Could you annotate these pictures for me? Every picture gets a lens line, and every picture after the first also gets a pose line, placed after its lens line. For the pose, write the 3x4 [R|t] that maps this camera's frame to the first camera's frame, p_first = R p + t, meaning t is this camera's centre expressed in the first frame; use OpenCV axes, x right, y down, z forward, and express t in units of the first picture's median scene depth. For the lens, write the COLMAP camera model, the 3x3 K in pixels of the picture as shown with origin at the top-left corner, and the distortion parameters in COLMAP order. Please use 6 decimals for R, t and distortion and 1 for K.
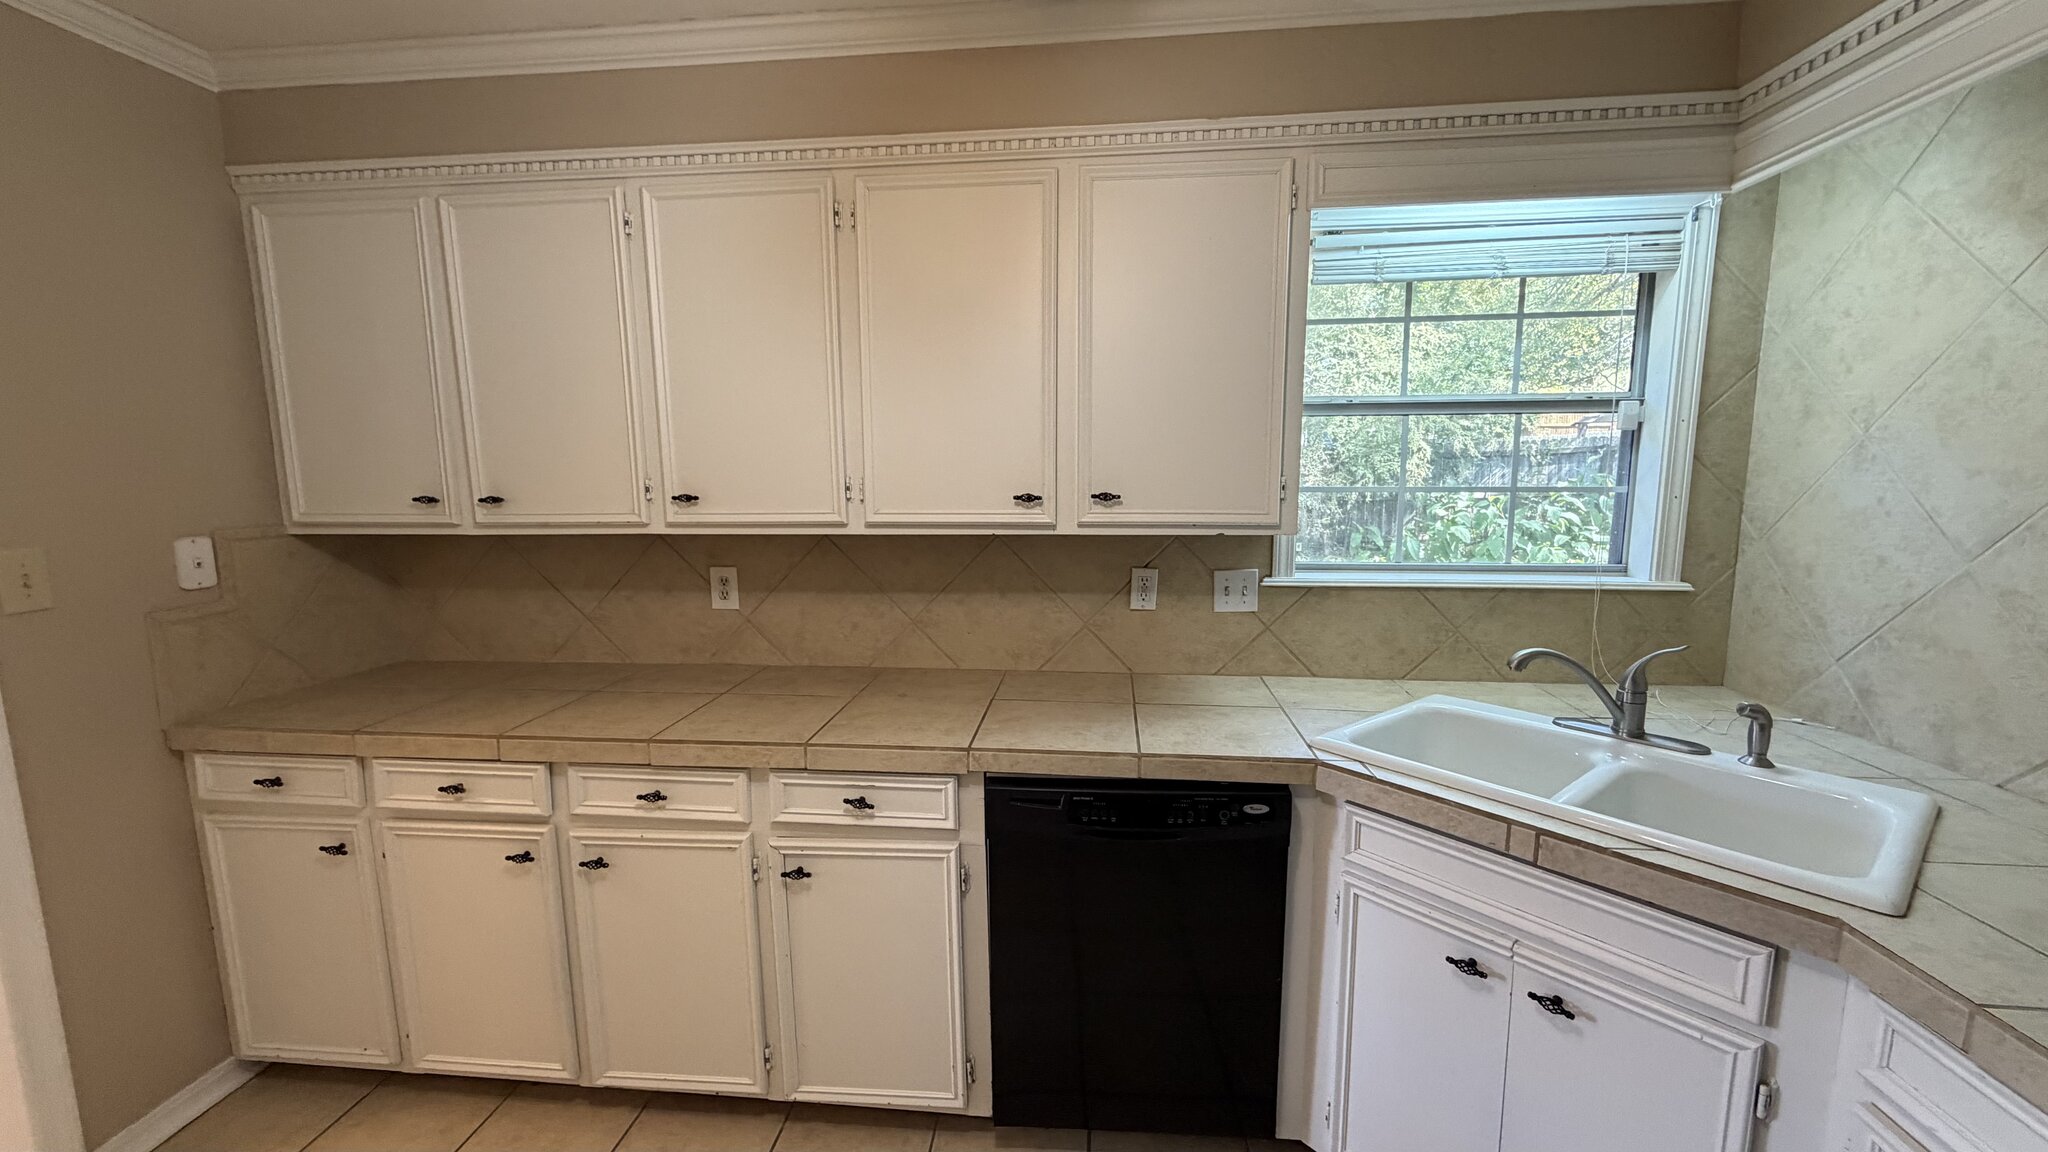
lens RADIAL K [[817.1, 0, 1019.8], [0, 817.1, 576.5], [0, 0, 1]] dist [0.000331, 0.000099]
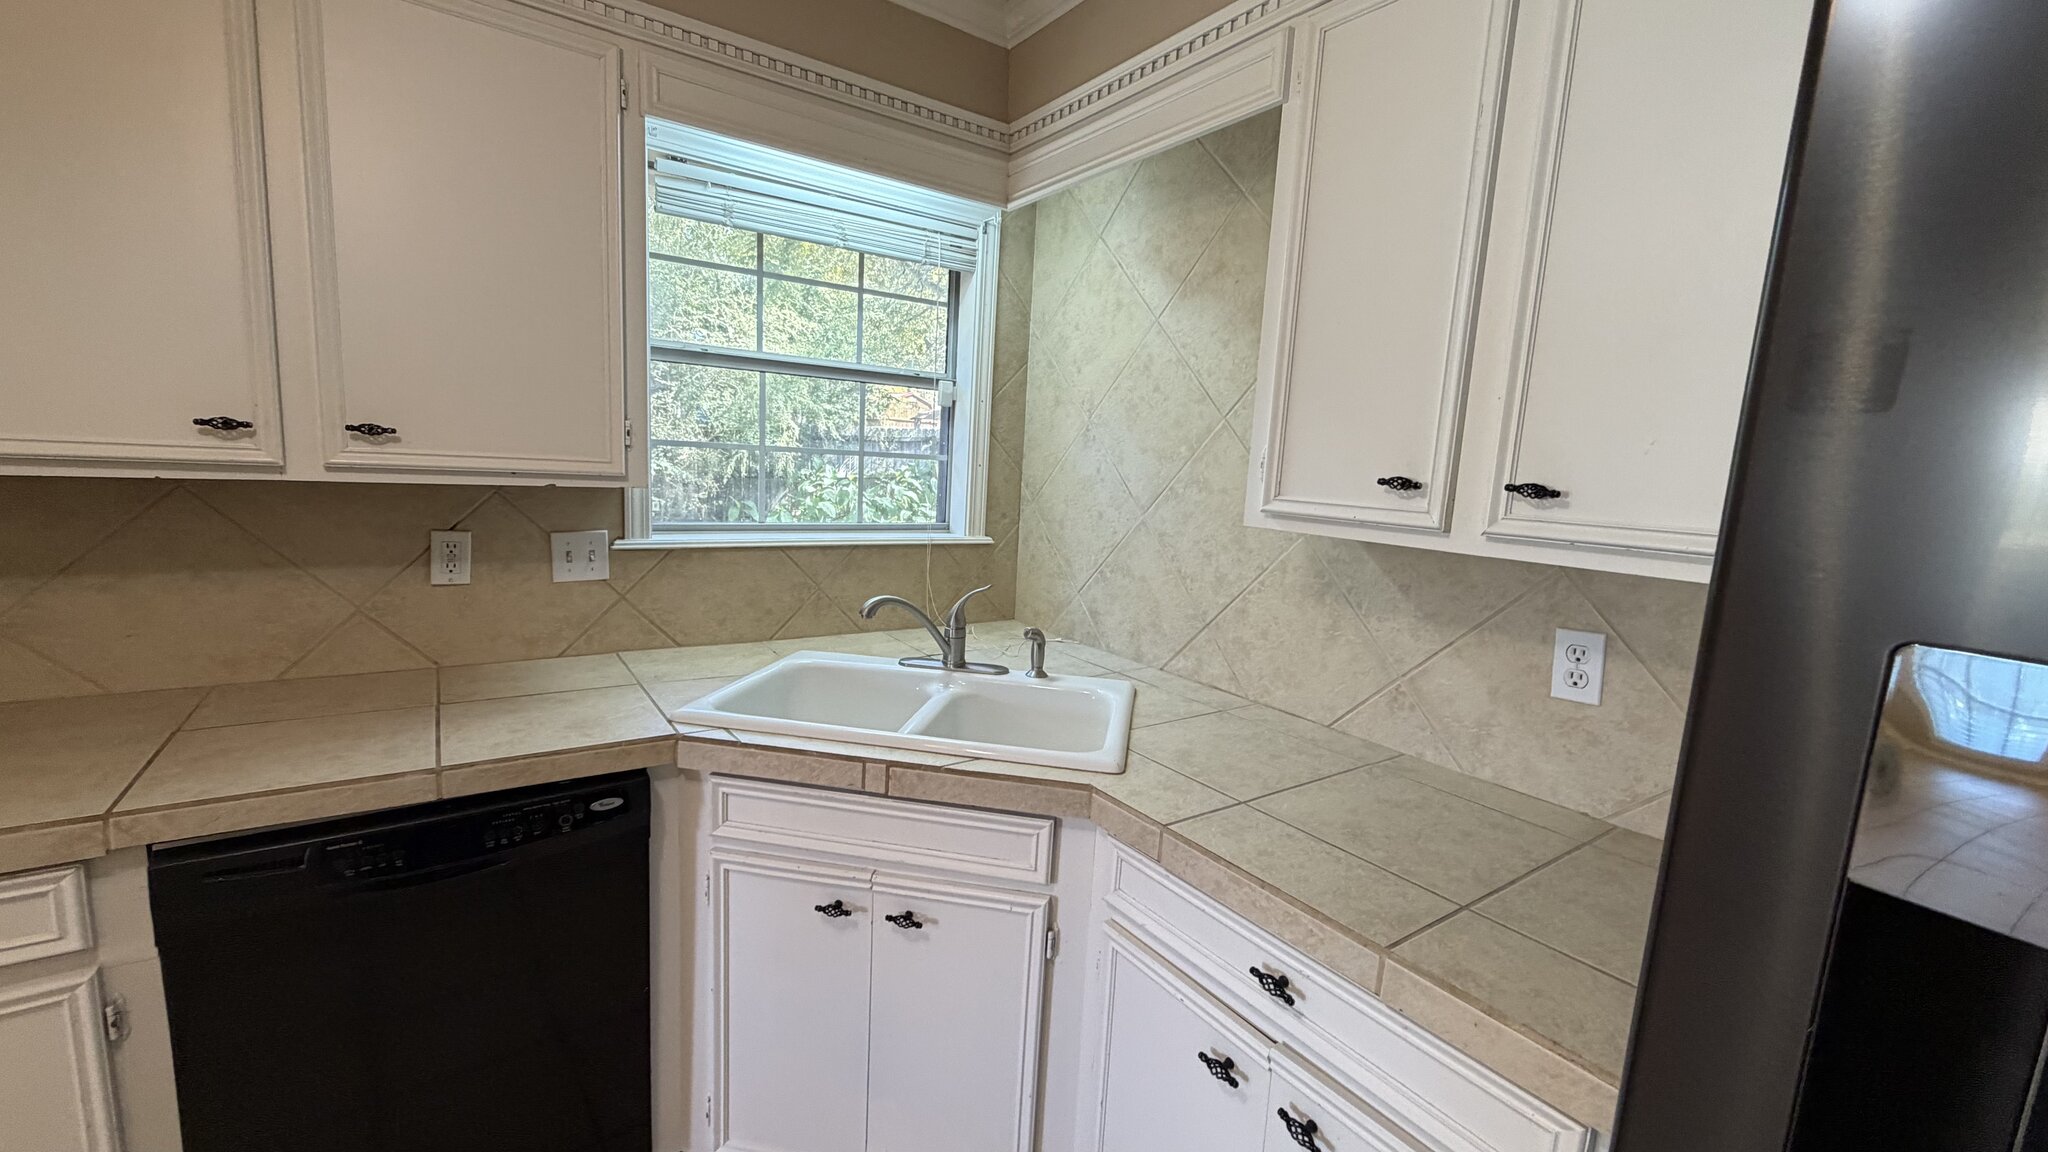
lens RADIAL K [[817.1, 0, 1017.7], [0, 817.1, 575.7], [0, 0, 1]] dist [0.000331, 0.000099]
pose [[0.751752, -0.047693, 0.657719, 0.057149], [0.030580, 0.998830, 0.037476, 0.025223], [-0.658736, -0.008059, 0.752331, 0.071126]]
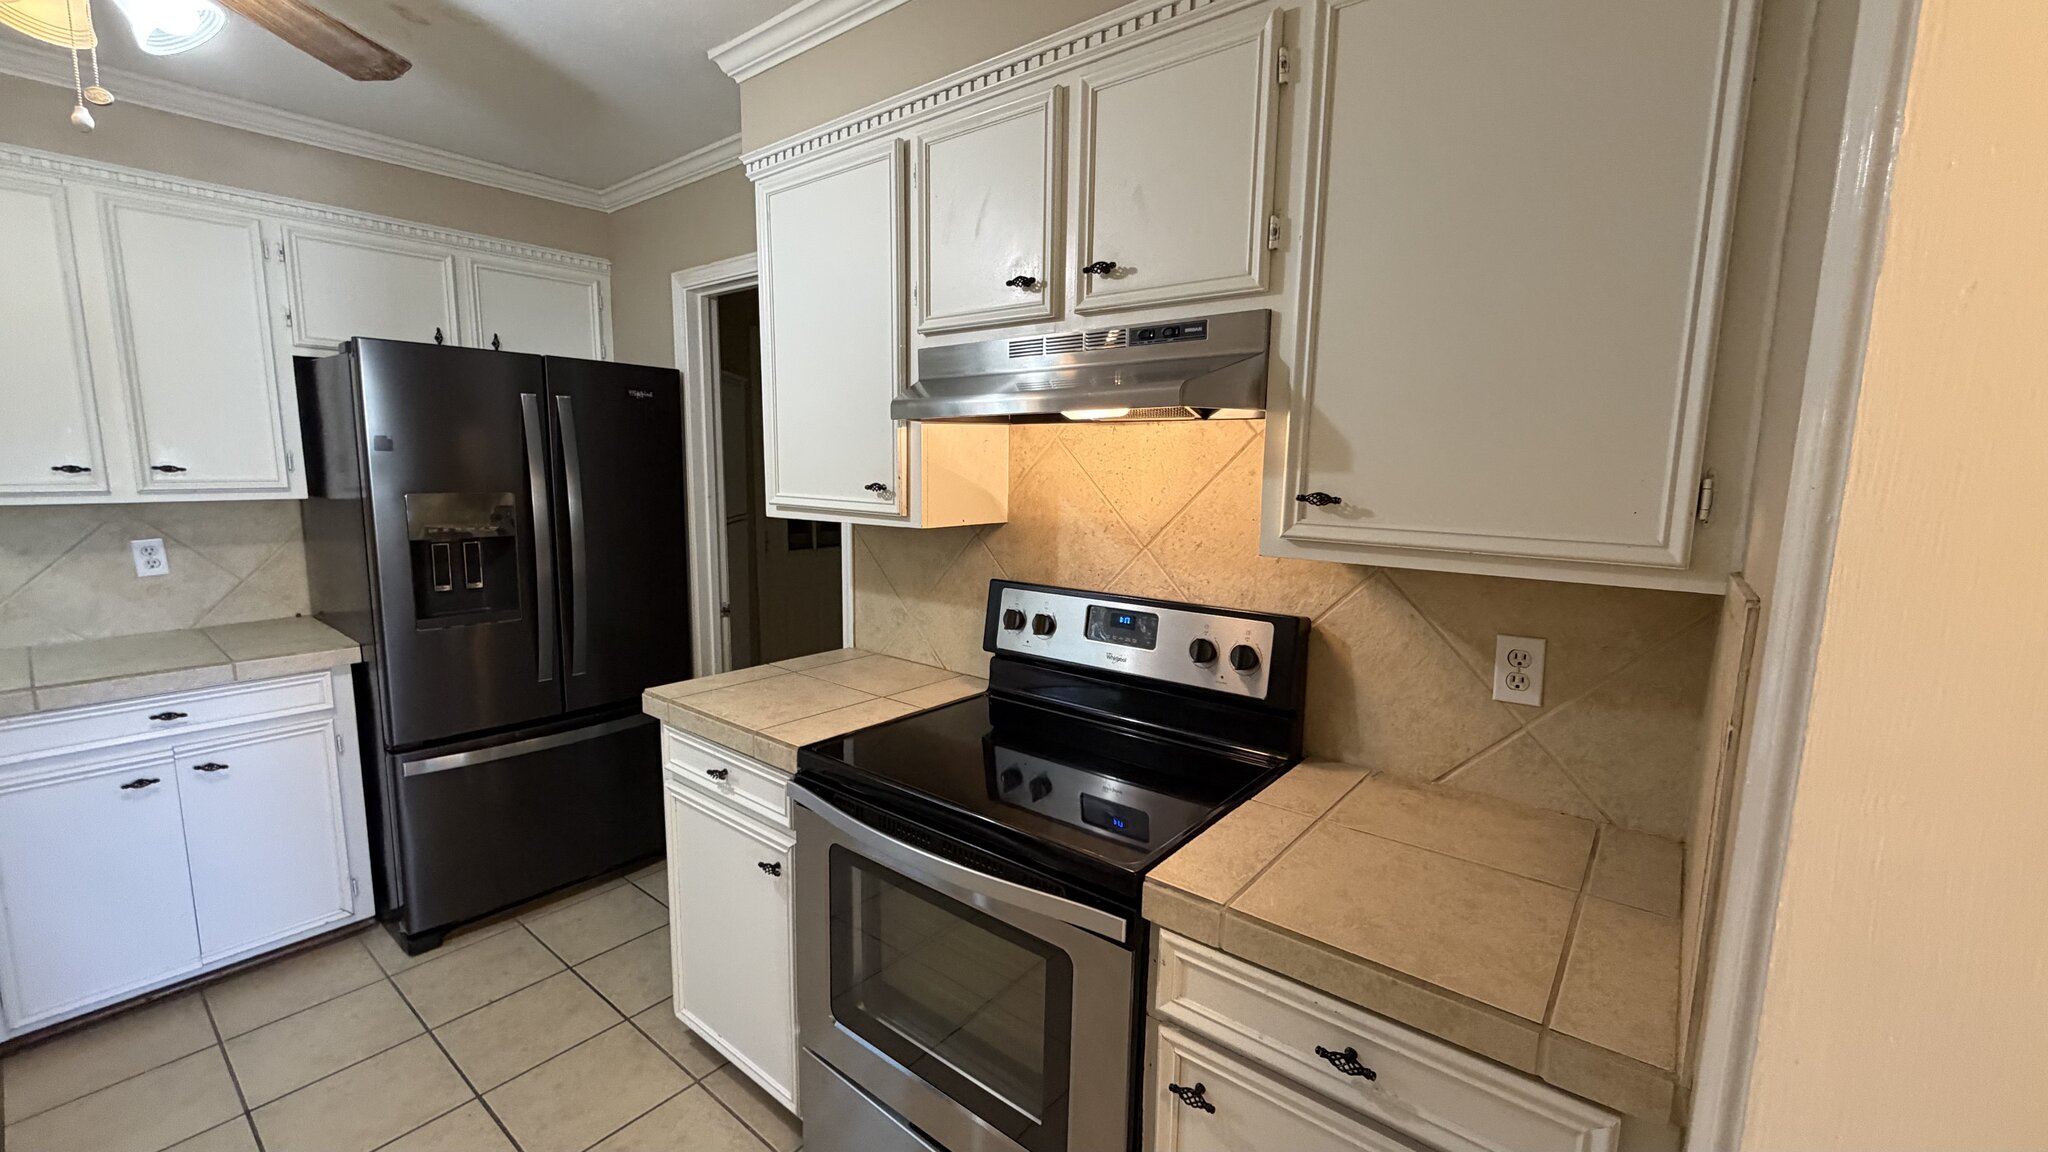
lens RADIAL K [[817.1, 0, 1018.9], [0, 817.1, 575.6], [0, 0, 1]] dist [0.000331, 0.000099]
pose [[-0.839201, -0.077392, 0.538286, -1.138654], [0.069736, 0.966335, 0.247655, -0.067706], [-0.539331, 0.245370, -0.805553, 0.639935]]
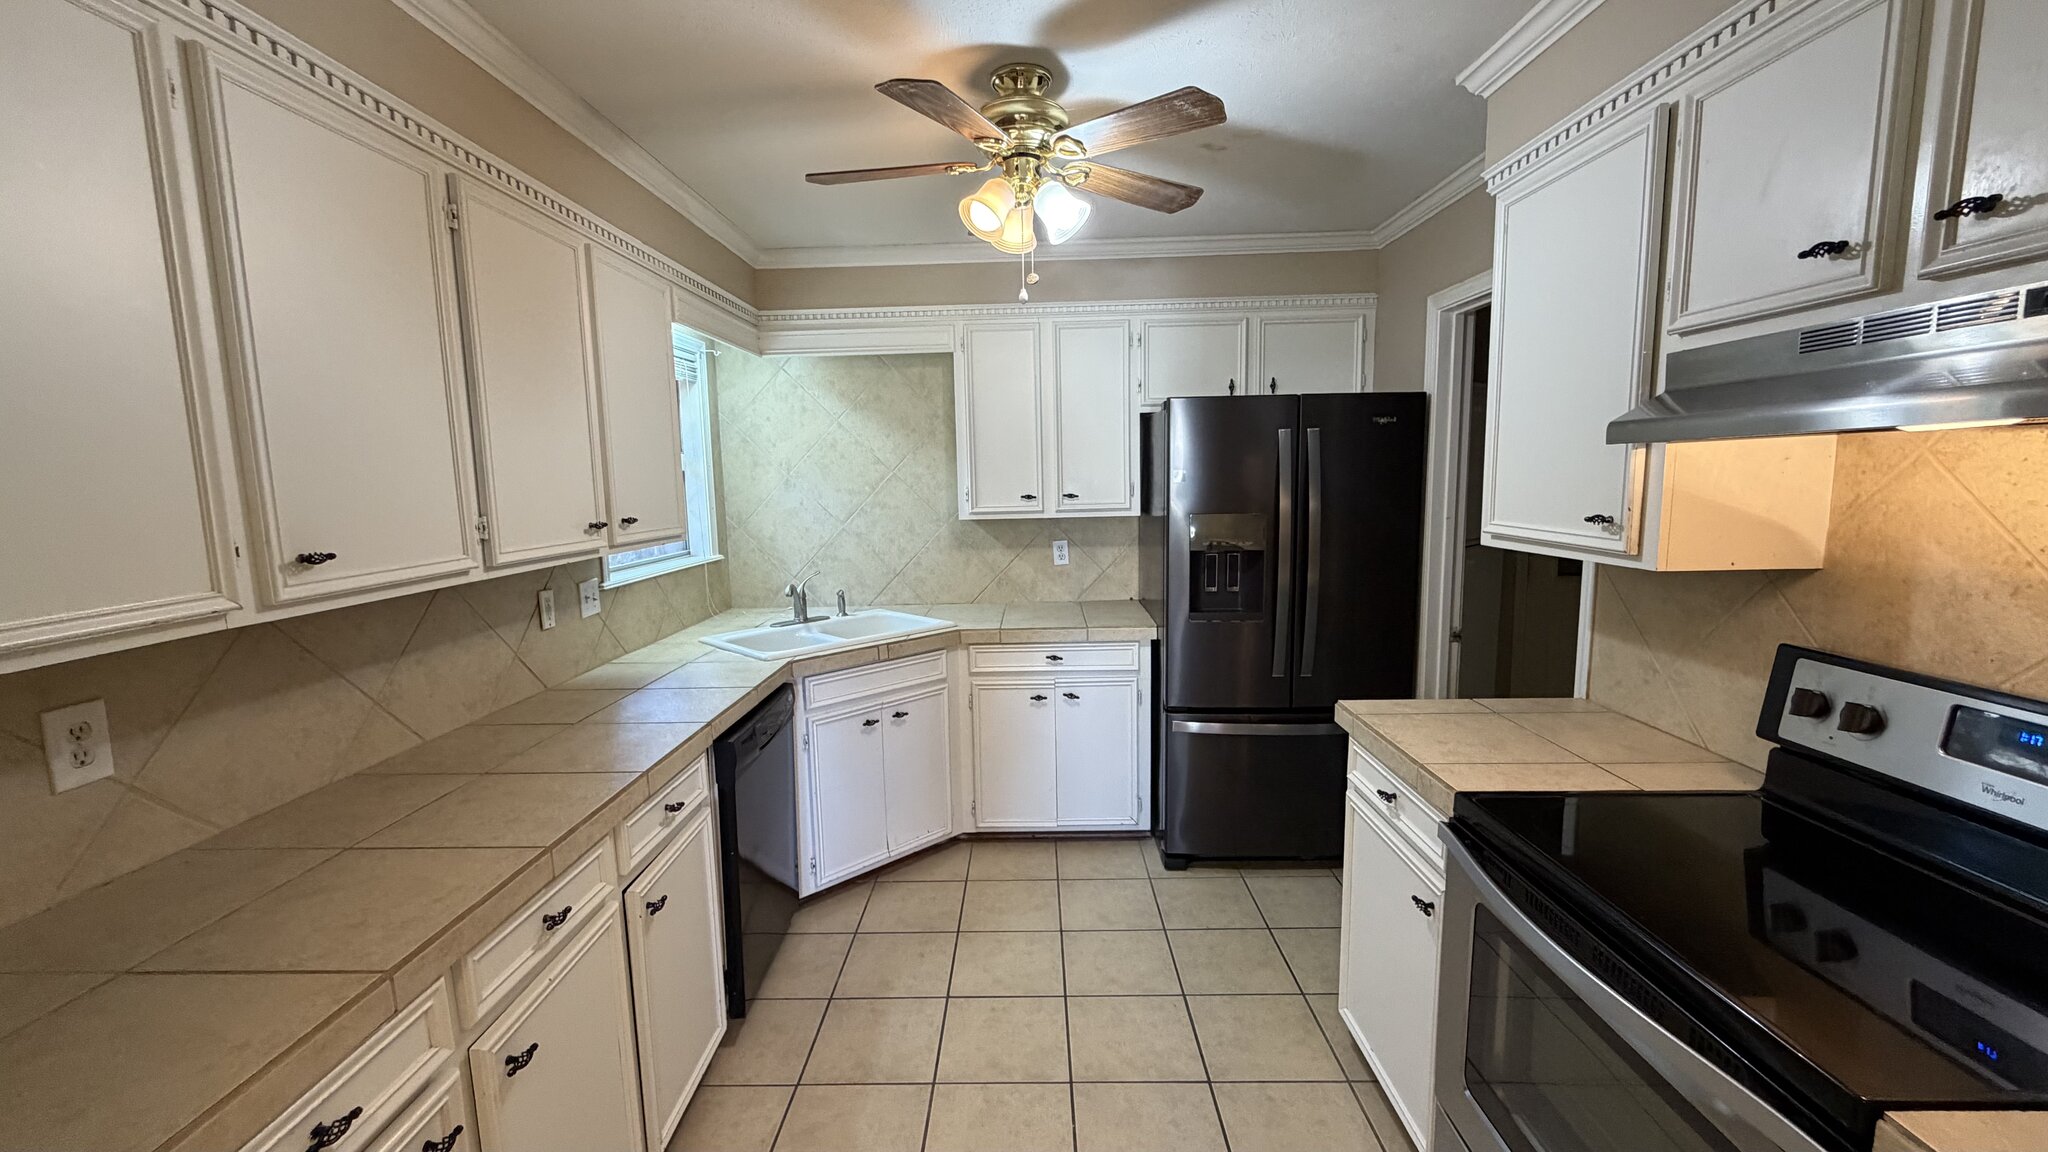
lens RADIAL K [[817.1, 0, 1023.1], [0, 817.1, 576.6], [0, 0, 1]] dist [0.000331, 0.000099]
pose [[-0.091167, -0.115724, 0.989089, -1.254944], [0.158783, 0.978829, 0.129159, -0.086542], [-0.983095, 0.168826, -0.070861, 0.564543]]
